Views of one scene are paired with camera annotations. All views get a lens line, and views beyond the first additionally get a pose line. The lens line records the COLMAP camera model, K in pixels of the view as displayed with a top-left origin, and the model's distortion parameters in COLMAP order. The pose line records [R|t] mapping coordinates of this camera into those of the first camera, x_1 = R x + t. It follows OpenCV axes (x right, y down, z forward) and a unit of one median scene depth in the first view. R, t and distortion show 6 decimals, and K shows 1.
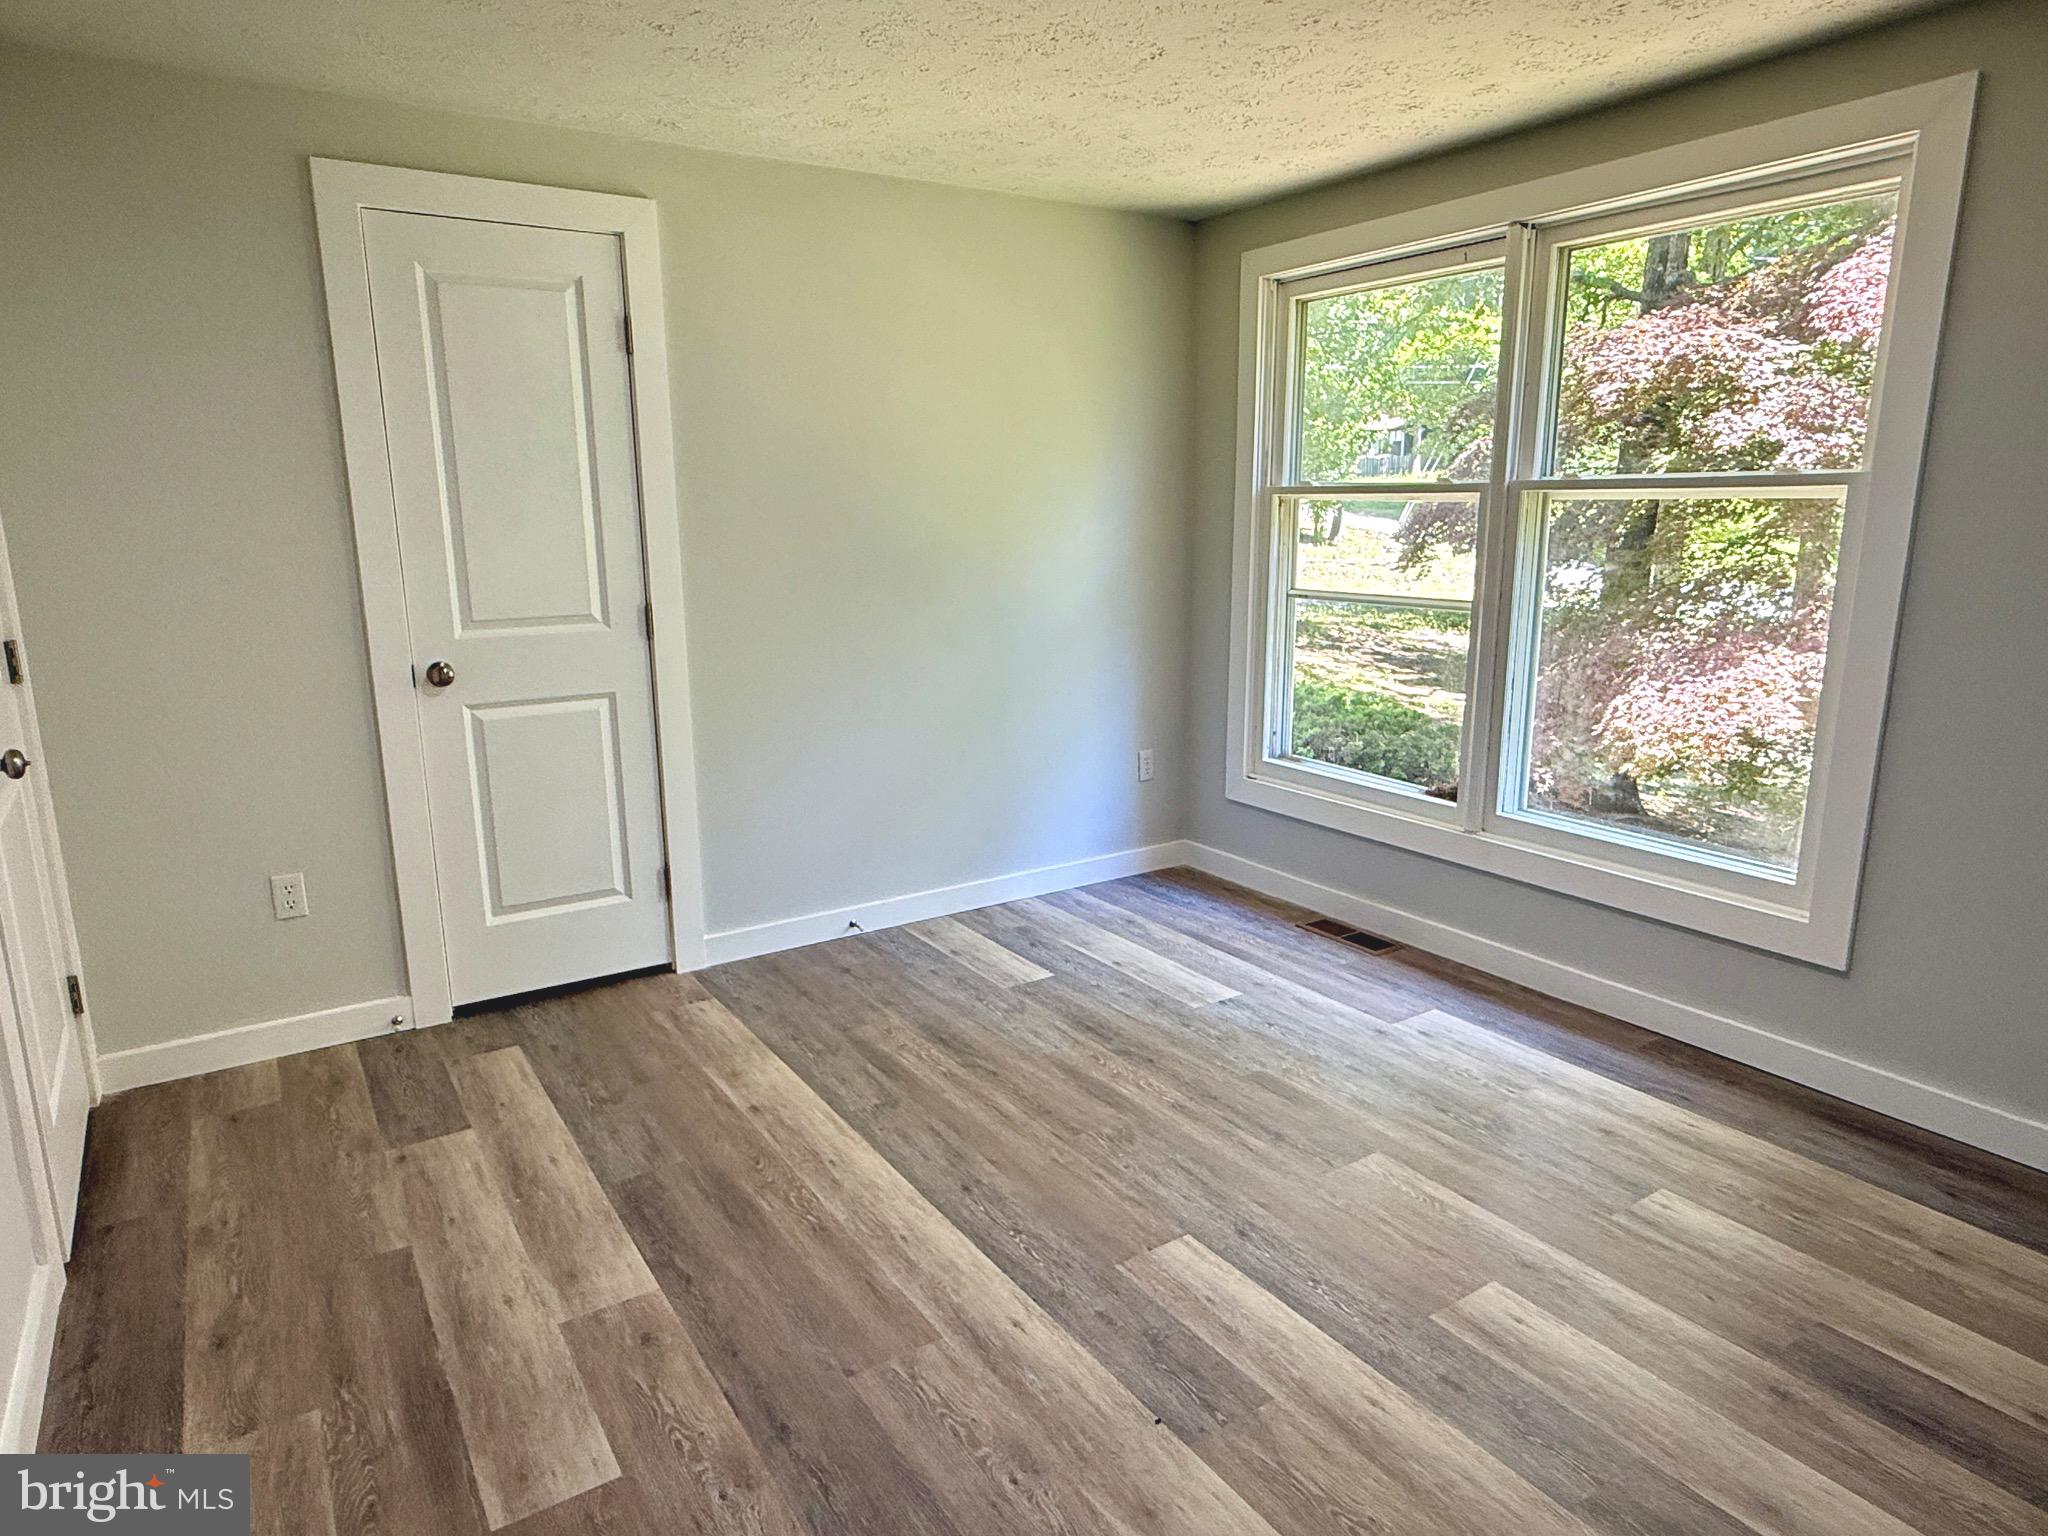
lens RADIAL K [[1224.0, 0, 1020.9], [0, 1224.0, 773.2], [0, 0, 1]] dist [-0.002696, 0.002331]
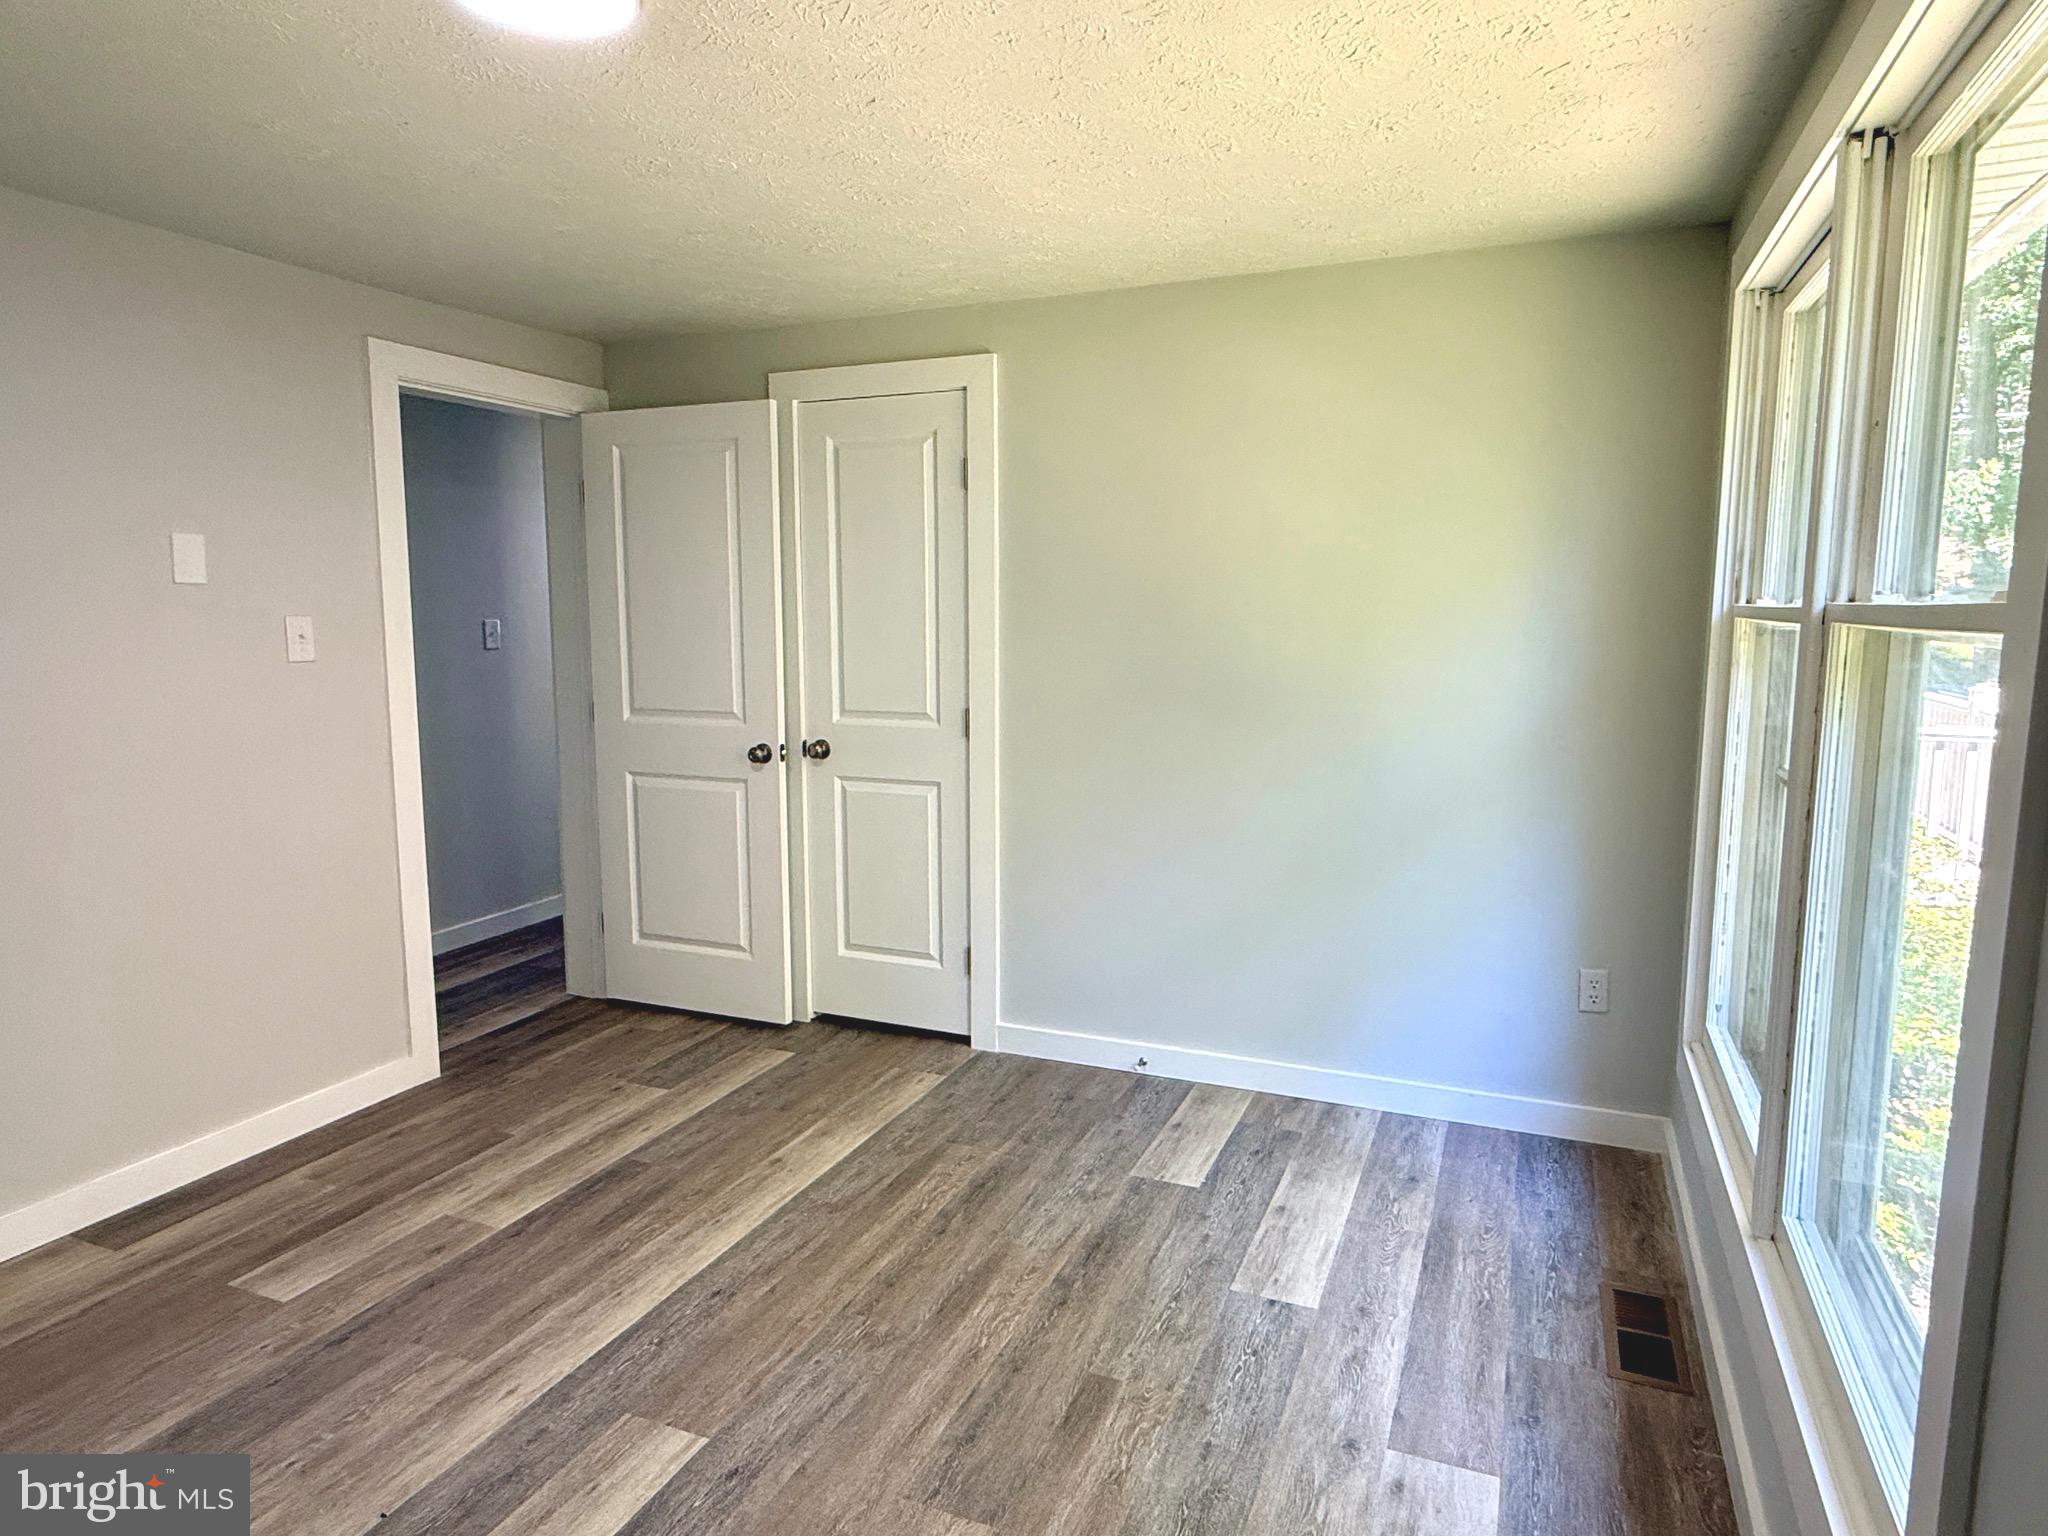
lens RADIAL K [[1224.0, 0, 1018.6], [0, 1224.0, 768.8], [0, 0, 1]] dist [-0.002696, 0.002331]
pose [[0.558191, 0.118248, -0.821243, 0.661227], [-0.184233, 0.982748, 0.016281, -0.114103], [0.809000, 0.142212, 0.570346, 0.422691]]
